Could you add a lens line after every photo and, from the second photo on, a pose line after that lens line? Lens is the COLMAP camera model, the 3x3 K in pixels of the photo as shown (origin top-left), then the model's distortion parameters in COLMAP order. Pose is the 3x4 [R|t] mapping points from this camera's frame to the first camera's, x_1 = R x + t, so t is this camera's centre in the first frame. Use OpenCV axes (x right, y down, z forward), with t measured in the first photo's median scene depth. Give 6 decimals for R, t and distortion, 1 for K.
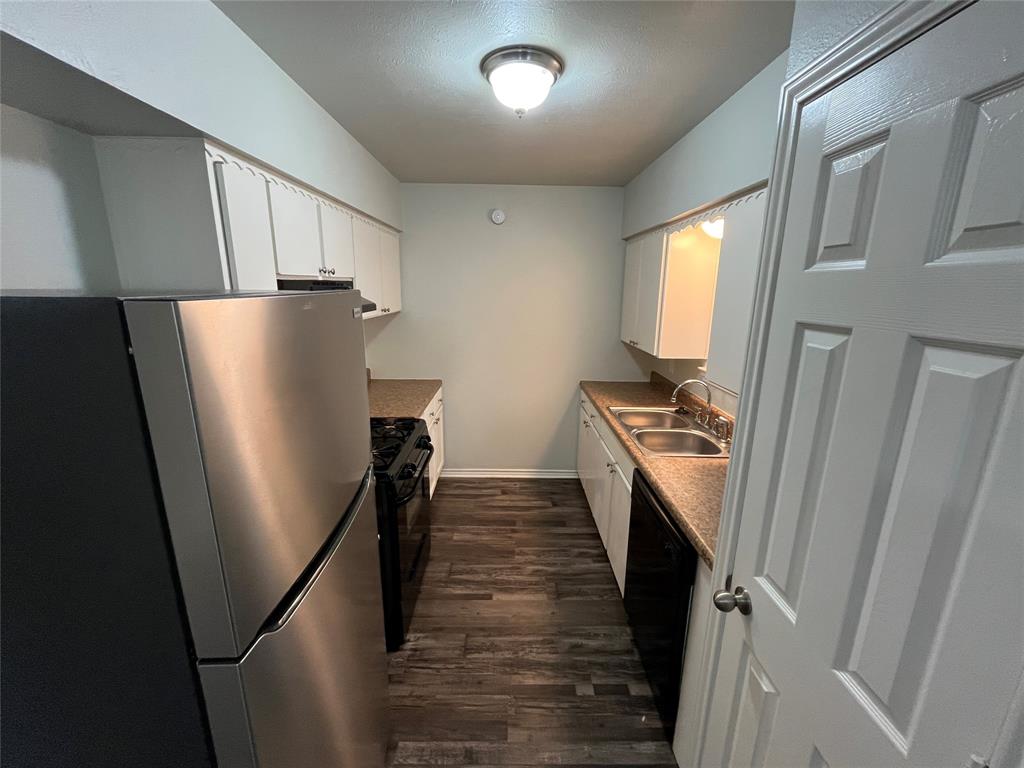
lens RADIAL K [[411.9, 0, 512.0], [0, 411.9, 384.0], [0, 0, 1]] dist [-0.001154, -0.000263]
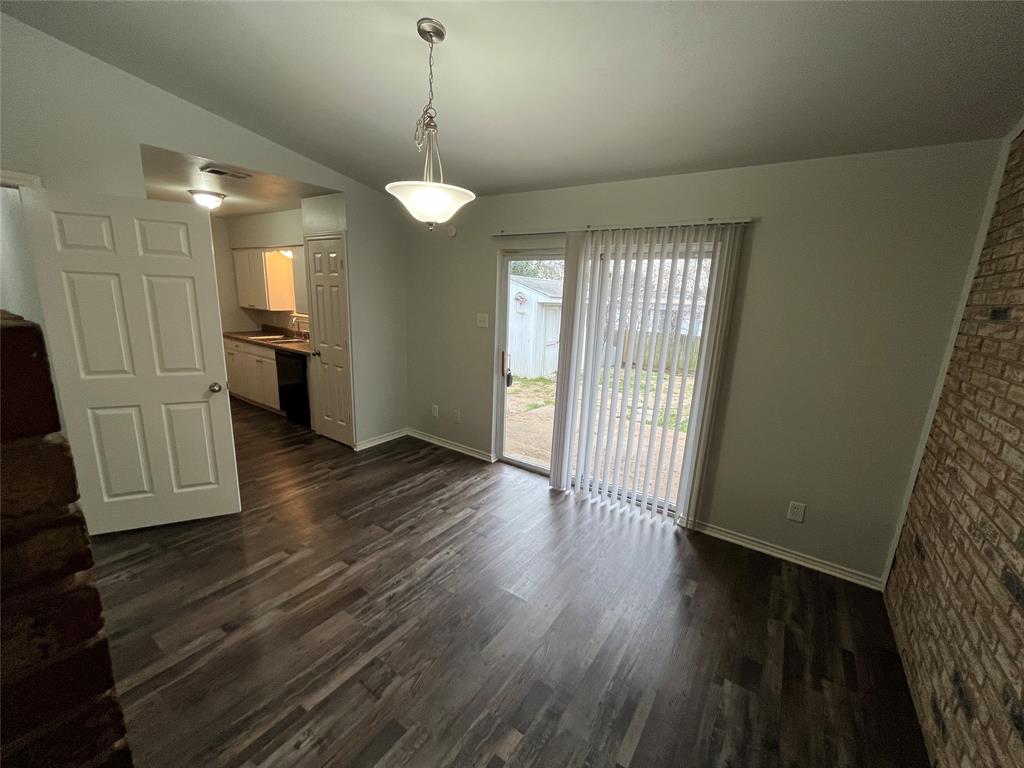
lens RADIAL K [[411.9, 0, 512.0], [0, 411.9, 384.0], [0, 0, 1]] dist [-0.001154, -0.000263]
pose [[0.571438, -0.165811, 0.803720, -0.862632], [0.151773, 0.983834, 0.095060, 0.367240], [-0.806488, 0.067662, 0.587366, -1.509681]]
